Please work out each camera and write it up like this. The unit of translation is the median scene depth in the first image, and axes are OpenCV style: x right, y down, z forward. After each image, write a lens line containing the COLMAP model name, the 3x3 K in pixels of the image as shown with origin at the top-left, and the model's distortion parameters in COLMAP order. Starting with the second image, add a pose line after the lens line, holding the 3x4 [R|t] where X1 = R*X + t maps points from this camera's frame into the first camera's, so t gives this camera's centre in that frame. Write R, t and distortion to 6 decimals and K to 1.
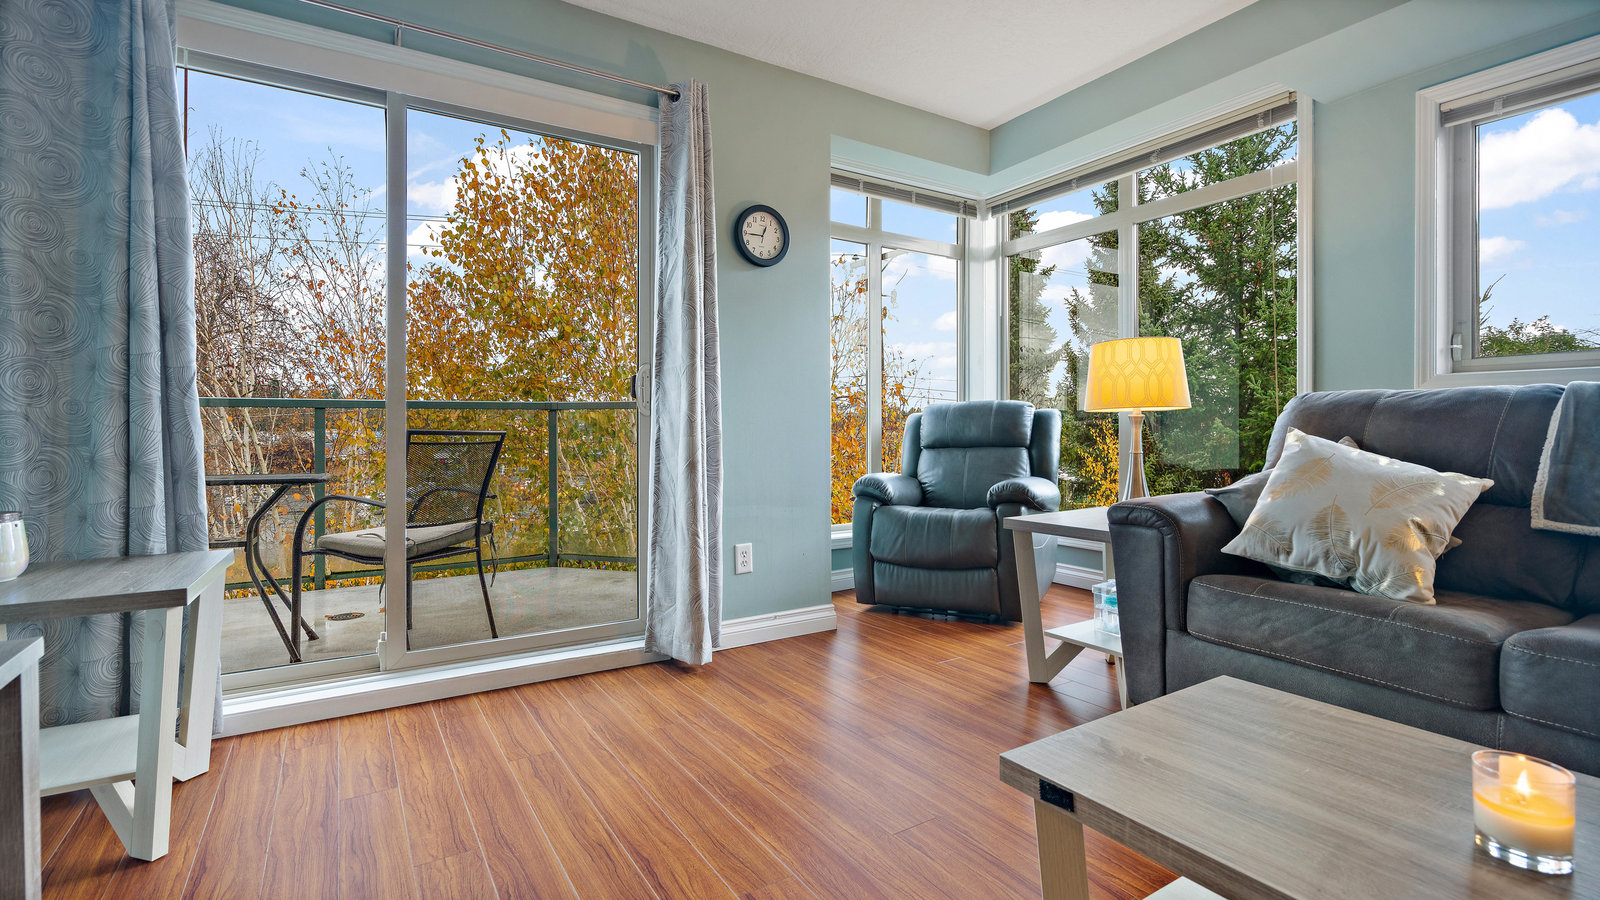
lens RADIAL K [[739.4, 0, 808.1], [0, 739.4, 417.8], [0, 0, 1]] dist [0.002333, 0.001357]
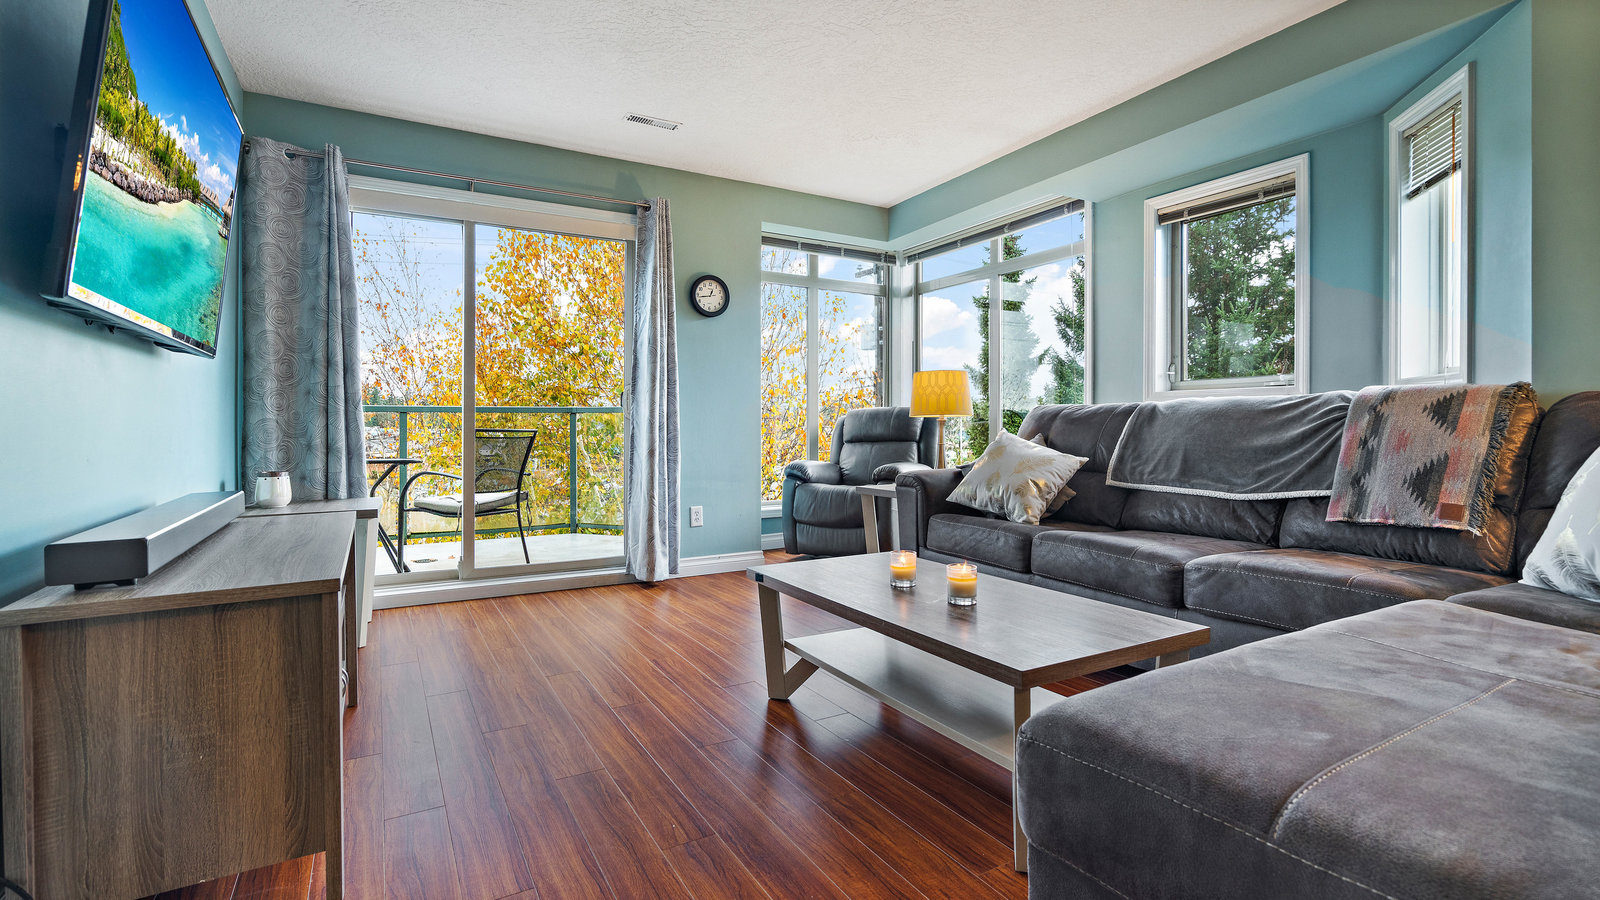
lens RADIAL K [[739.4, 0, 808.1], [0, 739.4, 417.8], [0, 0, 1]] dist [0.002333, 0.001357]
pose [[0.999293, 0.000825, -0.037579, 0.190279], [-0.000735, 0.999997, 0.002426, -0.009345], [0.037581, -0.002396, 0.999291, -0.461500]]
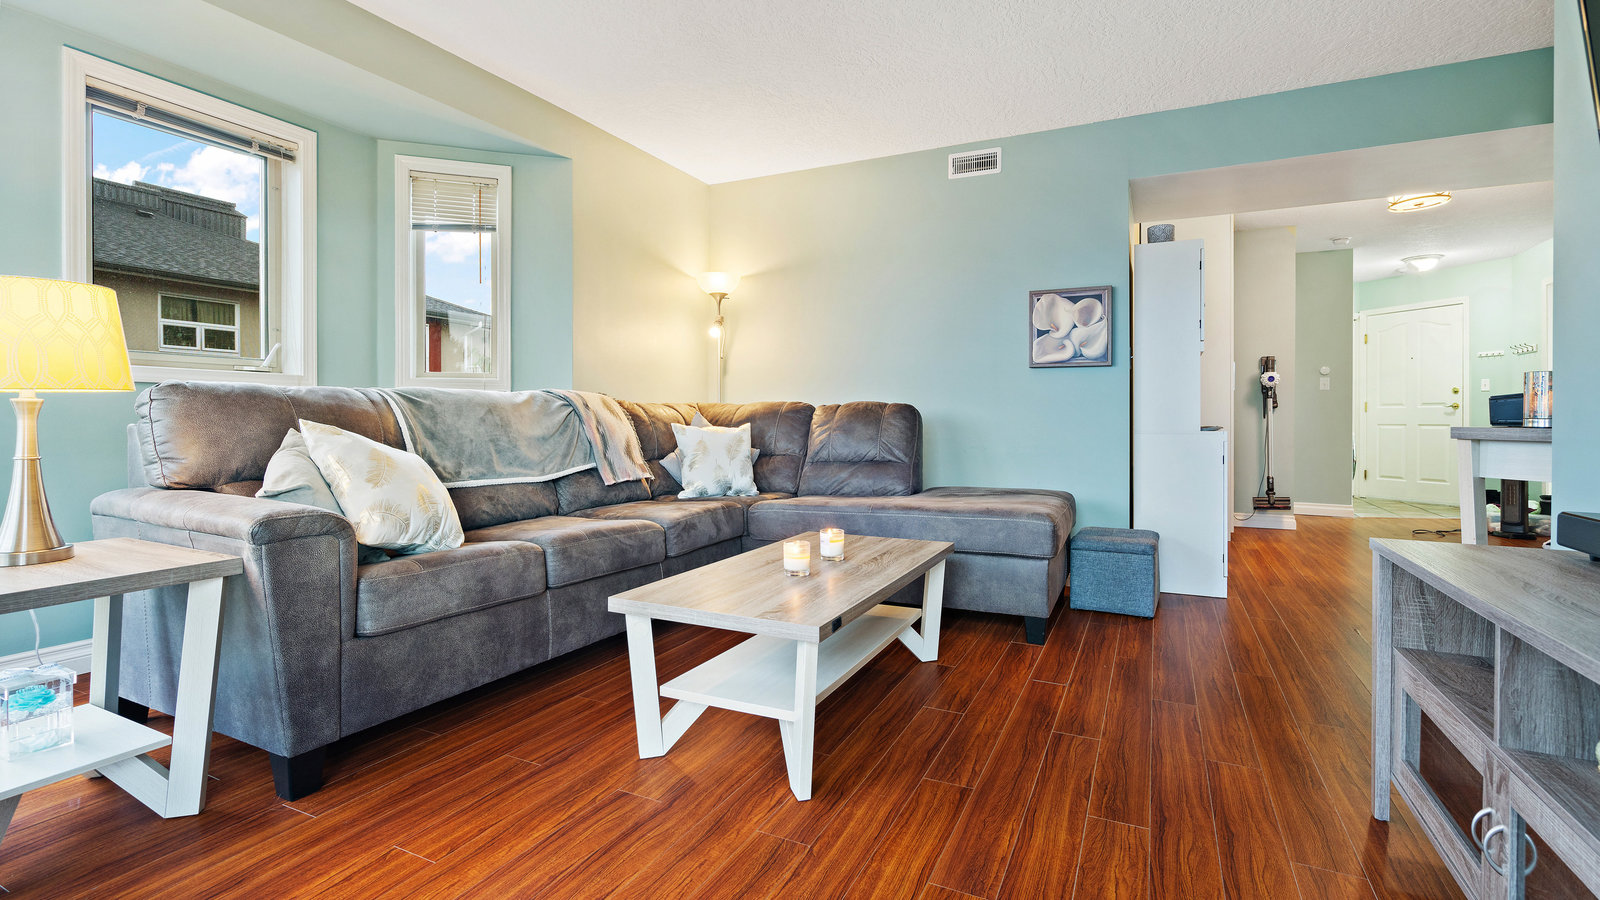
lens RADIAL K [[739.4, 0, 808.1], [0, 739.4, 417.8], [0, 0, 1]] dist [0.002333, 0.001357]
pose [[-0.529716, 0.013521, 0.848067, -0.381142], [-0.003524, 0.999829, -0.018141, 0.018415], [-0.848168, -0.012598, -0.529578, 0.670319]]
